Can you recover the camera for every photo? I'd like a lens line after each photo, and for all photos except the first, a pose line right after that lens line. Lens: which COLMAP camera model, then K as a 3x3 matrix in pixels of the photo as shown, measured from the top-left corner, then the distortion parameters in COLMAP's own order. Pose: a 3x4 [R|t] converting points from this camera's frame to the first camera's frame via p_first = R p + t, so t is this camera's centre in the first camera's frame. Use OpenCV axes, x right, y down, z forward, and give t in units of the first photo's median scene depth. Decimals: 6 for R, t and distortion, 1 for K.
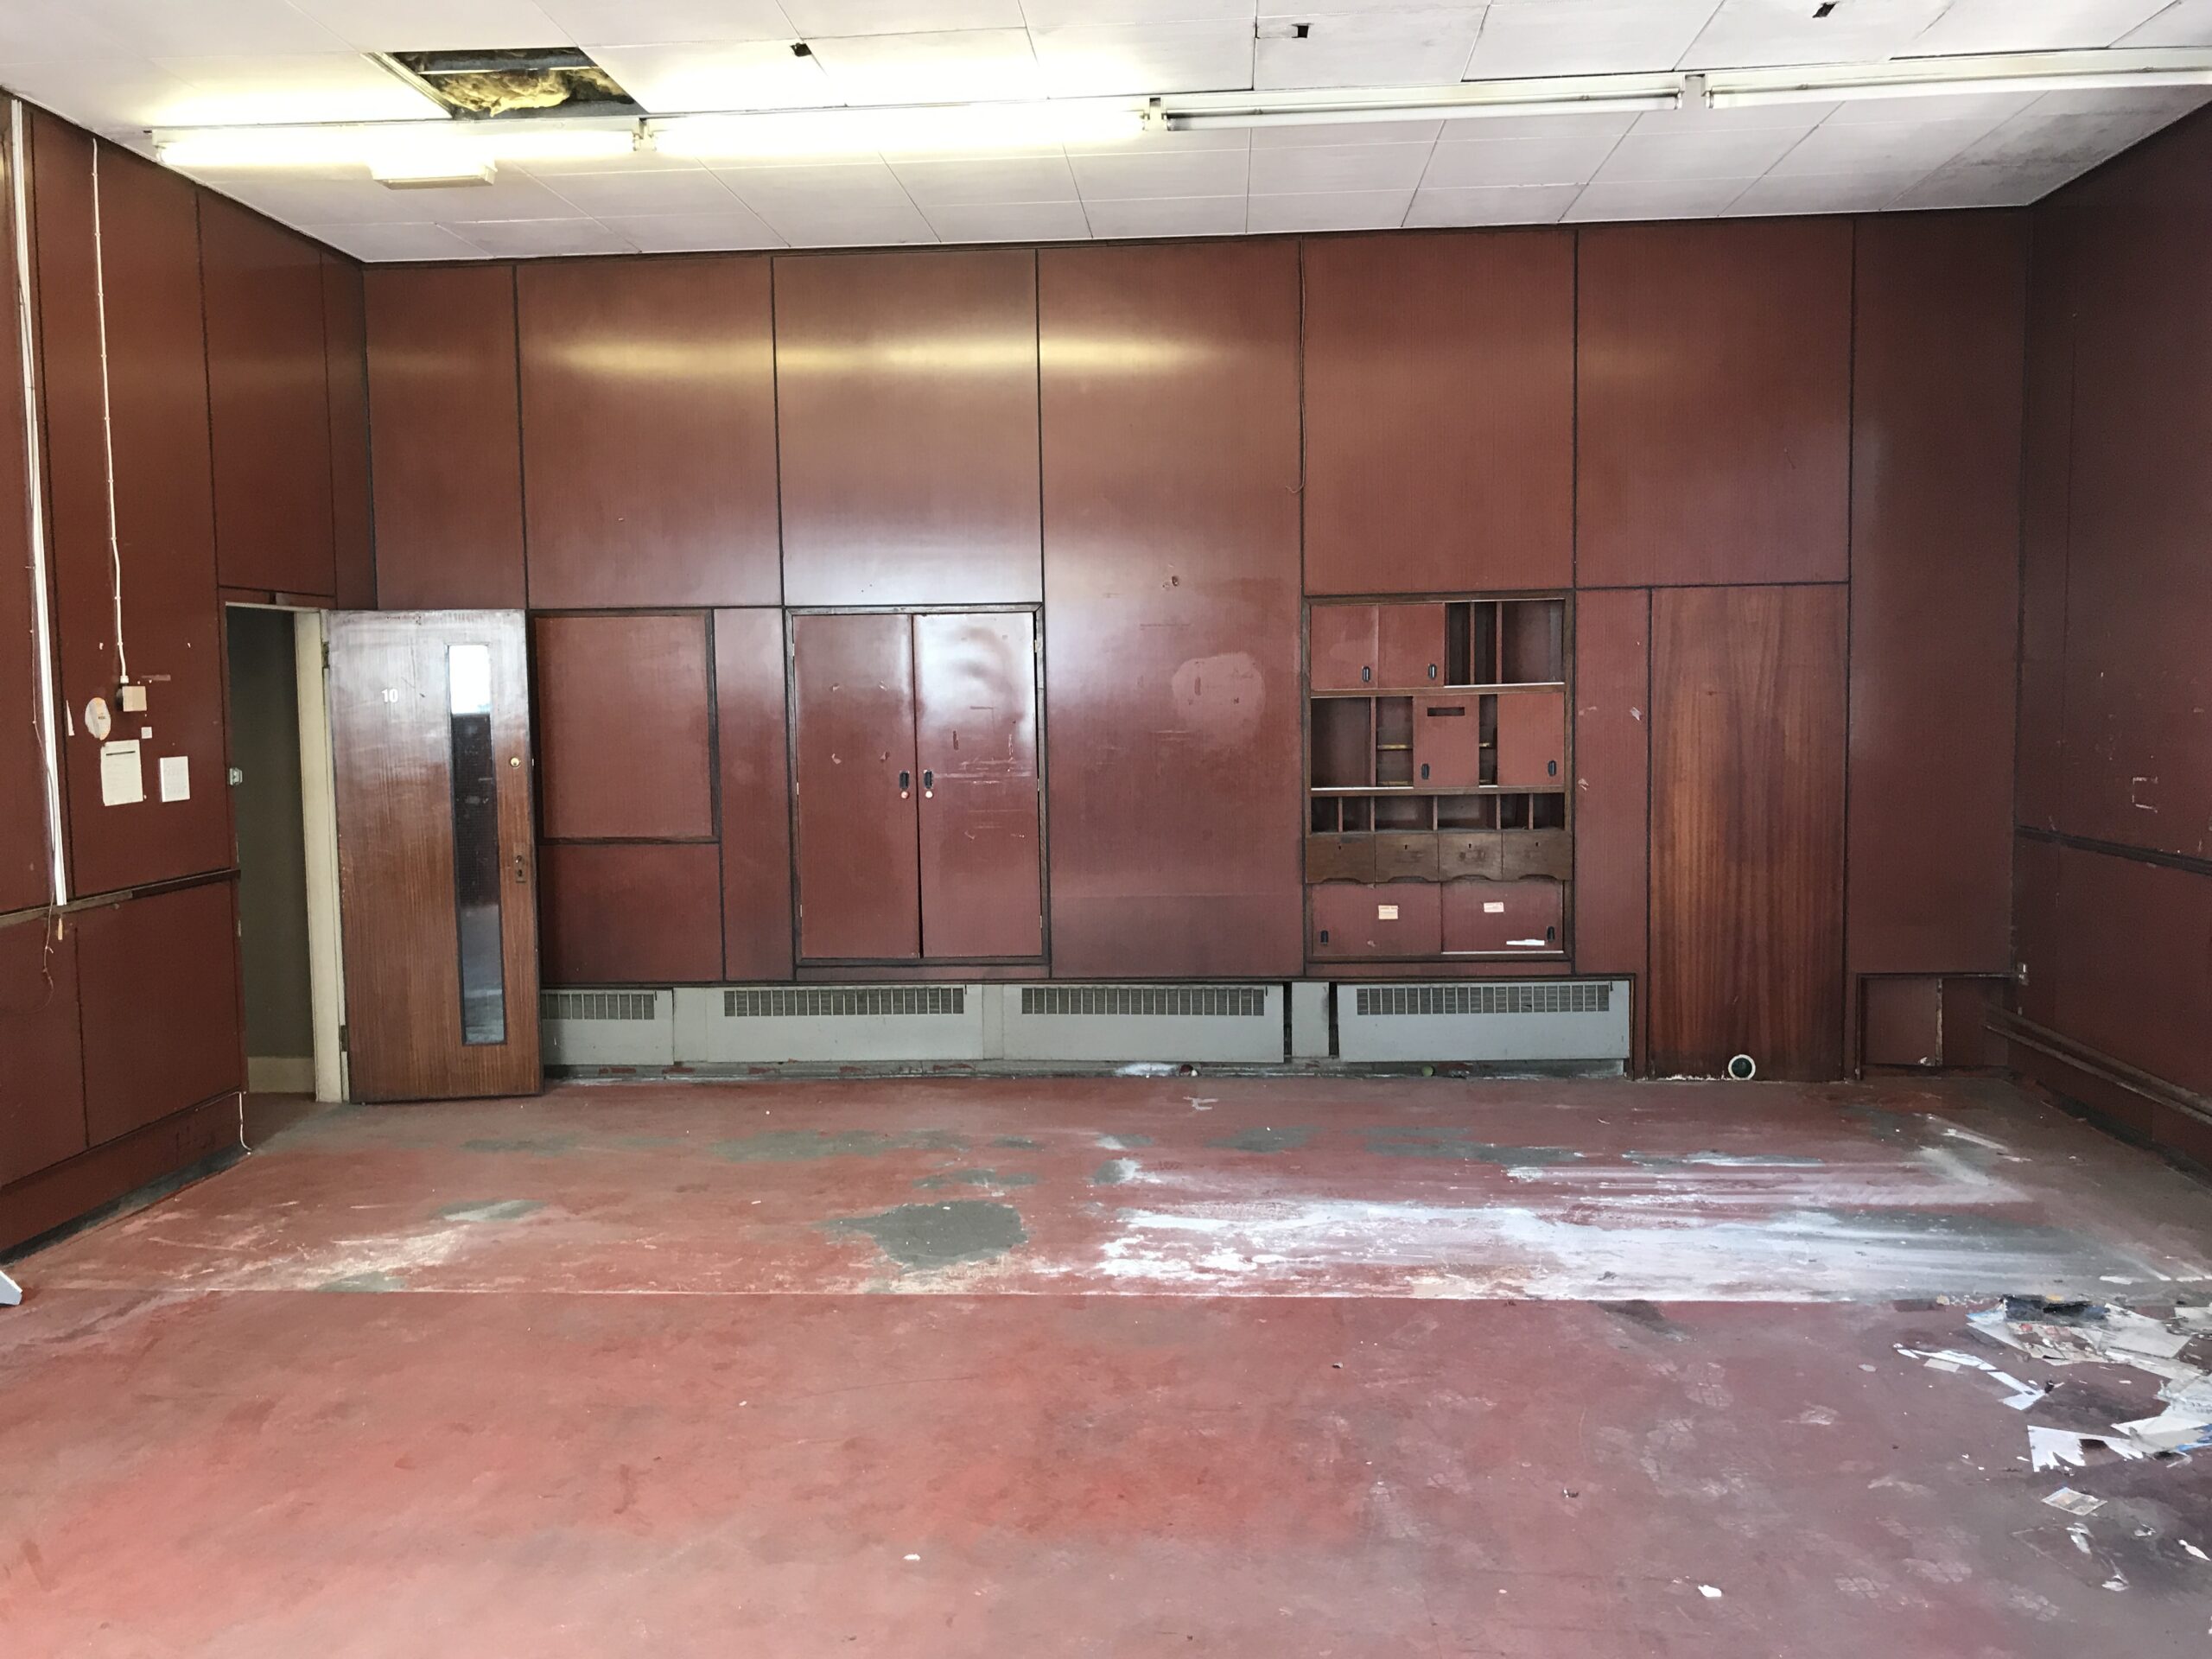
lens RADIAL K [[1830.2, 0, 1093.5], [0, 1830.2, 814.8], [0, 0, 1]] dist [0.054657, -0.076266]
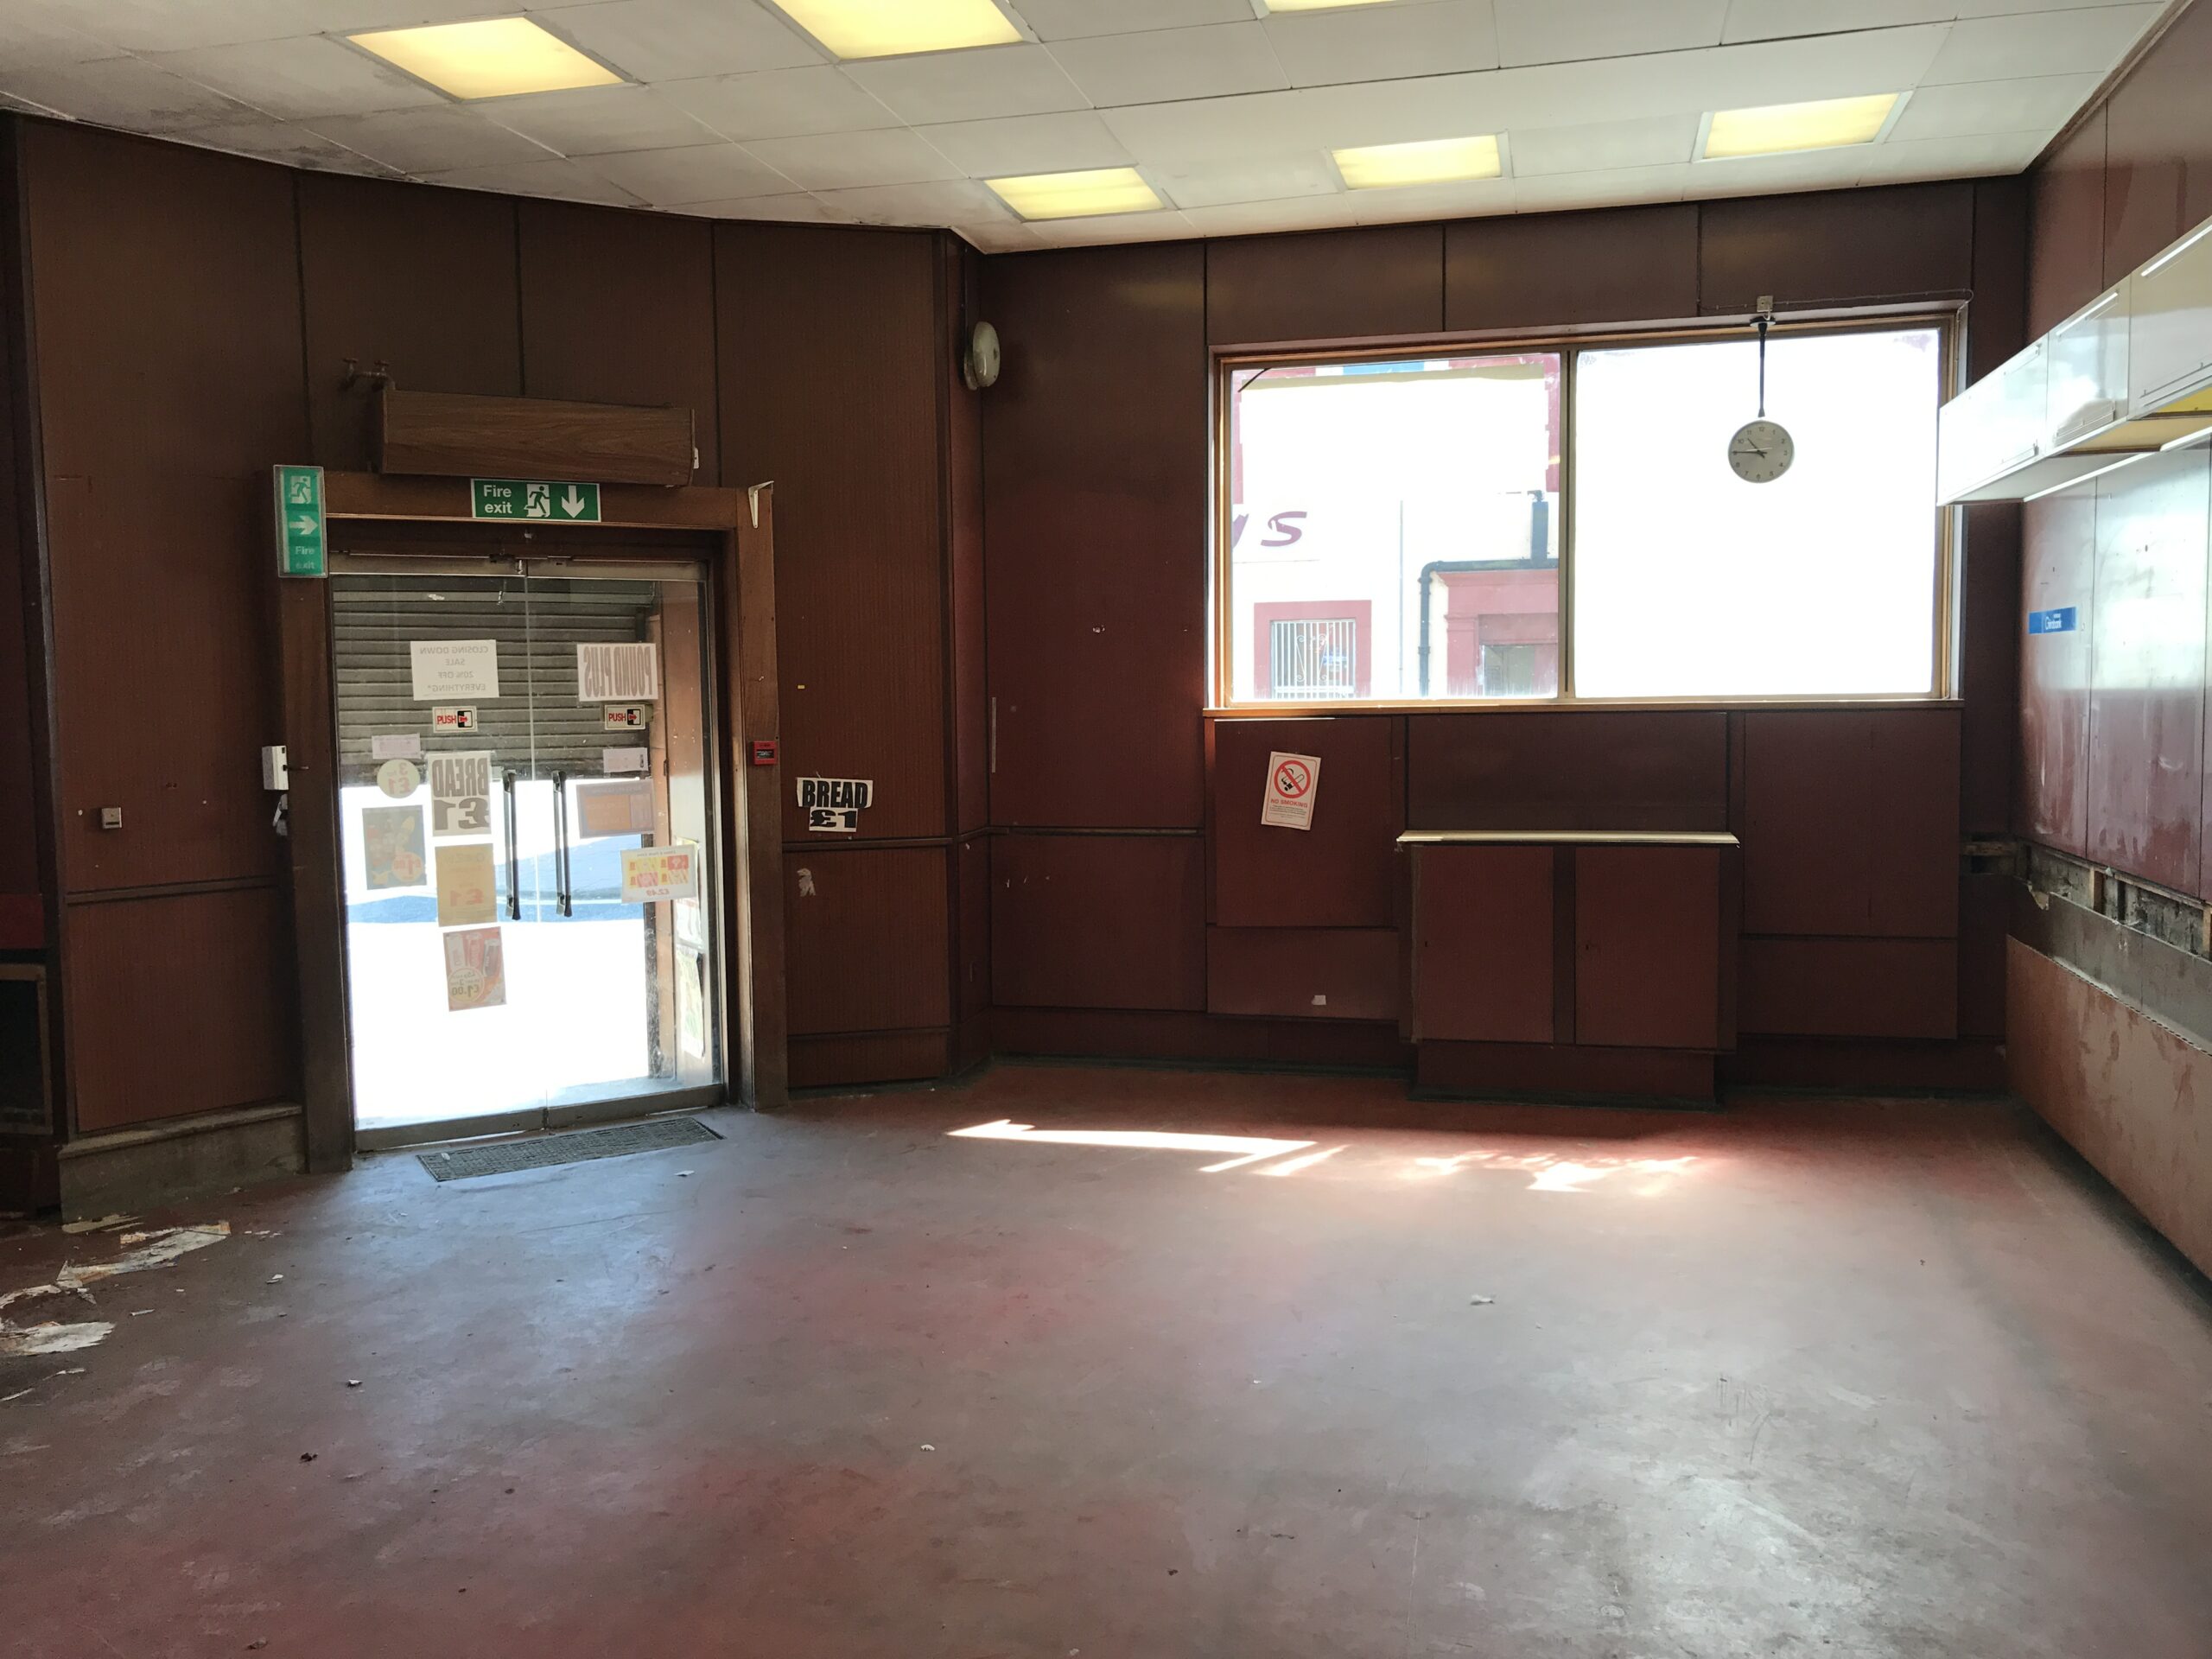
lens RADIAL K [[1830.2, 0, 1093.5], [0, 1830.2, 814.8], [0, 0, 1]] dist [0.054657, -0.076266]
pose [[-0.982904, 0.013776, 0.183604, -0.262534], [0.040727, 0.988763, 0.143836, -0.090816], [-0.179559, 0.148854, -0.972420, 1.286342]]
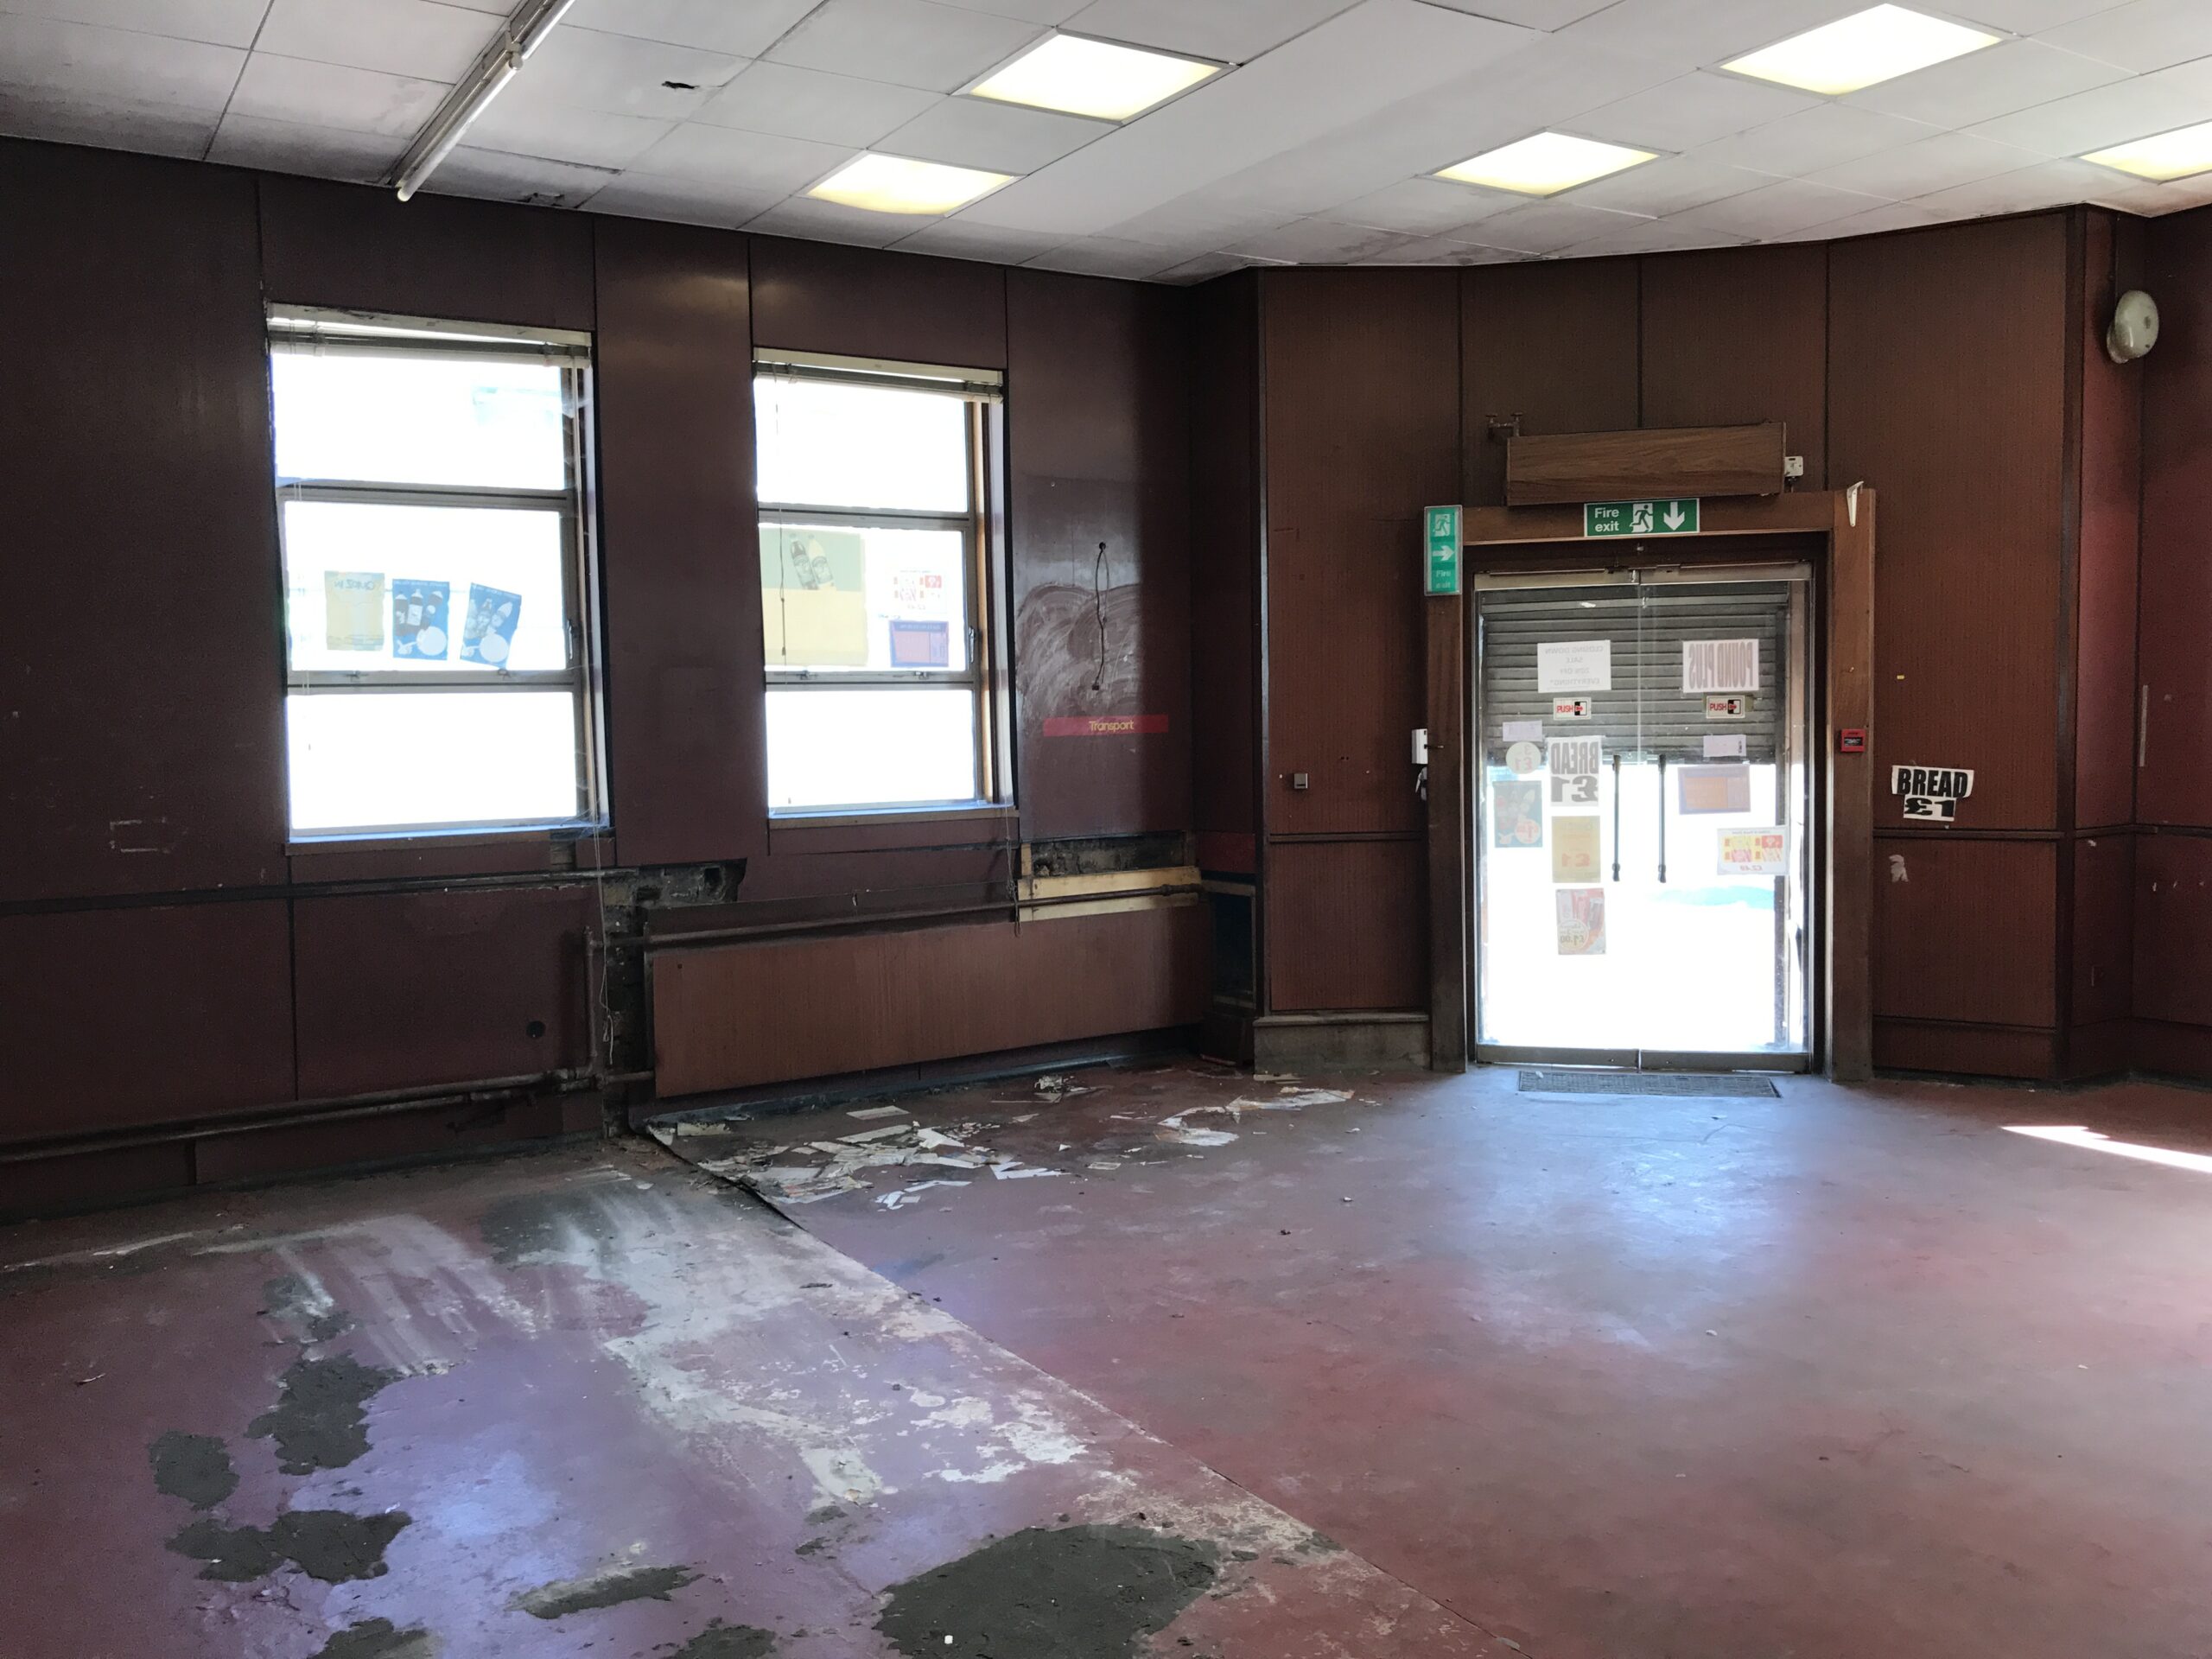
lens RADIAL K [[1830.2, 0, 1093.5], [0, 1830.2, 814.8], [0, 0, 1]] dist [0.054657, -0.076266]
pose [[-0.588357, -0.022398, 0.808291, -0.564484], [0.086401, 0.992152, 0.090384, -0.074949], [-0.803972, 0.123015, -0.581804, 1.312655]]
